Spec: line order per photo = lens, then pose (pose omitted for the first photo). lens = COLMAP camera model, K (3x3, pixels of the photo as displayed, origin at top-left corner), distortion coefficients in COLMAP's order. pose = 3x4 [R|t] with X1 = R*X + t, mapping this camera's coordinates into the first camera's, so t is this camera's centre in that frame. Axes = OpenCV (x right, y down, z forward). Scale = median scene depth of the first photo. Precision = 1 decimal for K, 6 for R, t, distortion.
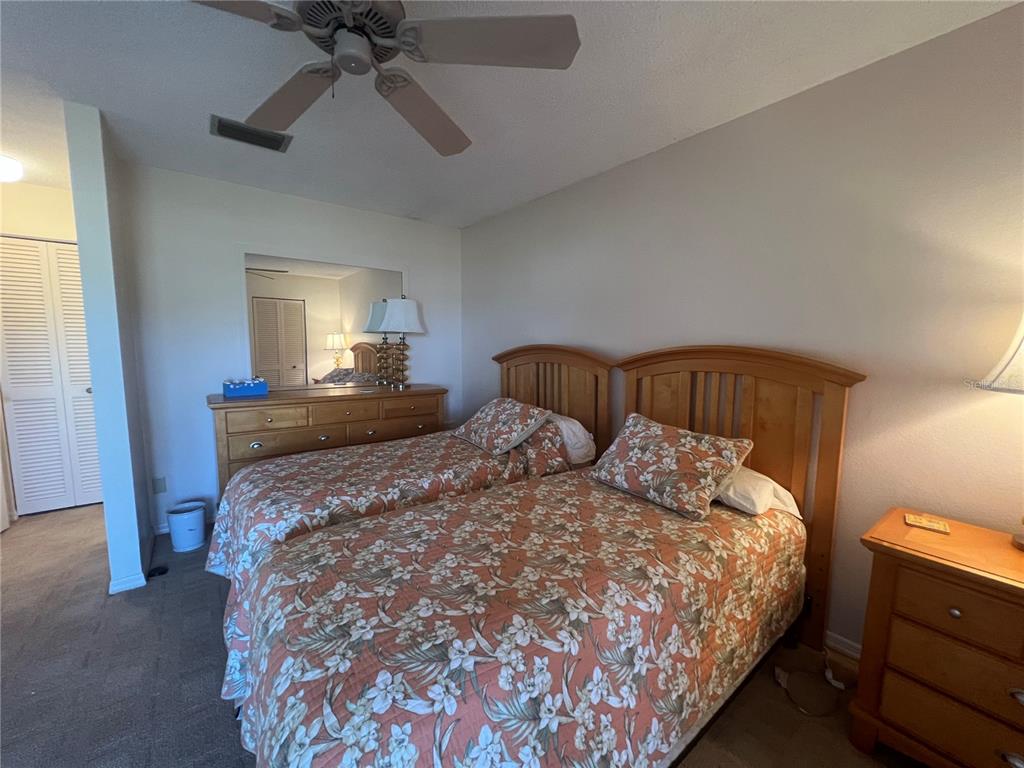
lens RADIAL K [[408.3, 0, 512.9], [0, 408.3, 385.3], [0, 0, 1]] dist [-0.002919, 0.000824]
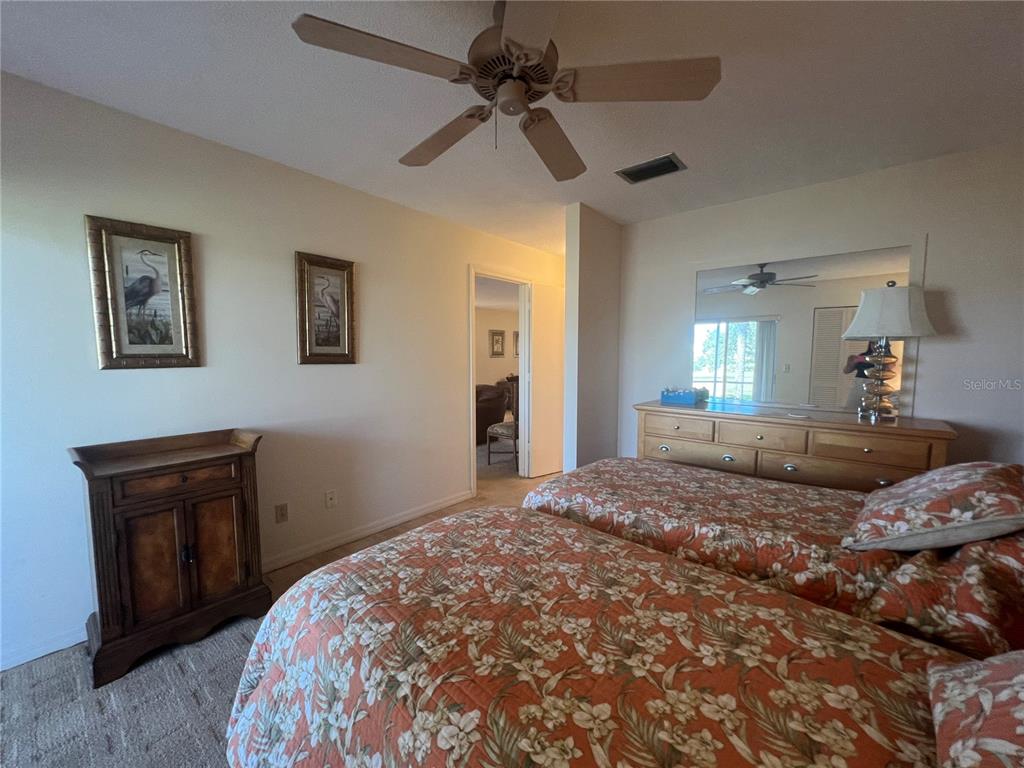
lens RADIAL K [[408.3, 0, 512.0], [0, 408.3, 387.2], [0, 0, 1]] dist [-0.002919, 0.000824]
pose [[0.205080, 0.063858, -0.976660, 0.549679], [-0.101069, 0.993916, 0.043764, -0.034988], [0.973513, 0.089735, 0.210287, 0.577568]]
